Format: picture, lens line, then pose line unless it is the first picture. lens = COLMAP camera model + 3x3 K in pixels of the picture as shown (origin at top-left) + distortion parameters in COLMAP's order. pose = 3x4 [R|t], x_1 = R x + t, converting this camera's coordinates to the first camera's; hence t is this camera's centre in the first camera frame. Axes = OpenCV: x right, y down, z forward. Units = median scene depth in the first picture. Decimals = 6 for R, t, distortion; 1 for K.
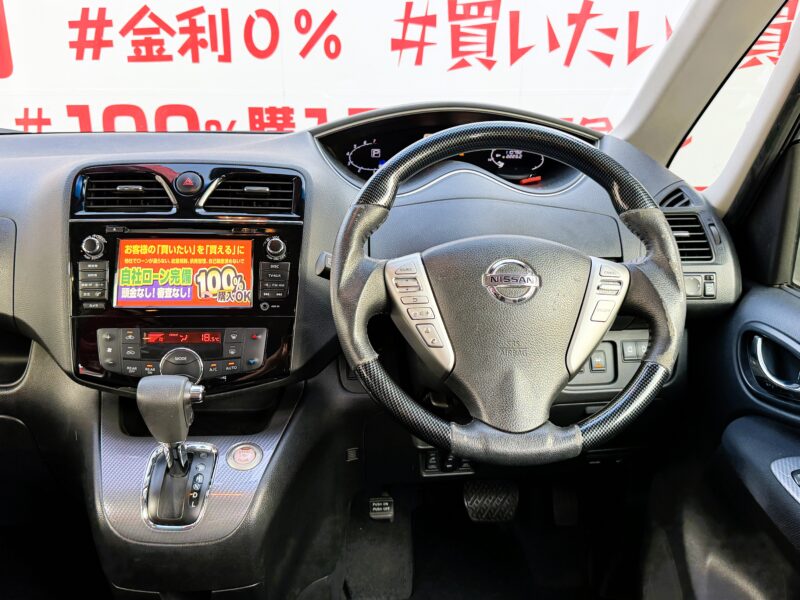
lens RADIAL K [[771.6, 0, 400.0], [0, 771.6, 300.0], [0, 0, 1]] dist [0.123001, -0.268530]
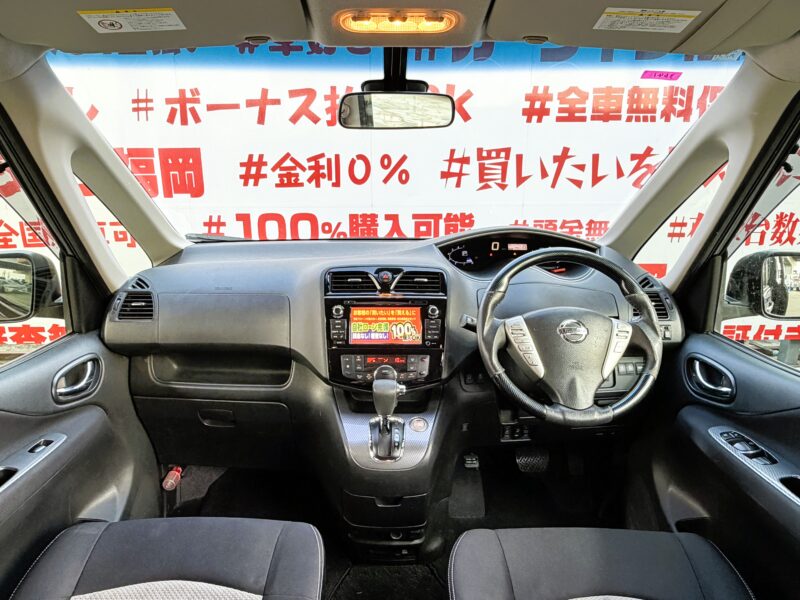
lens RADIAL K [[553.4, 0, 400.0], [0, 553.4, 300.0], [0, 0, 1]] dist [0.004300, -0.000460]
pose [[0.999686, 0.001153, -0.025045, -0.208889], [-0.002763, 0.997922, -0.064371, -0.010104], [0.024919, 0.064420, 0.997612, -0.326802]]
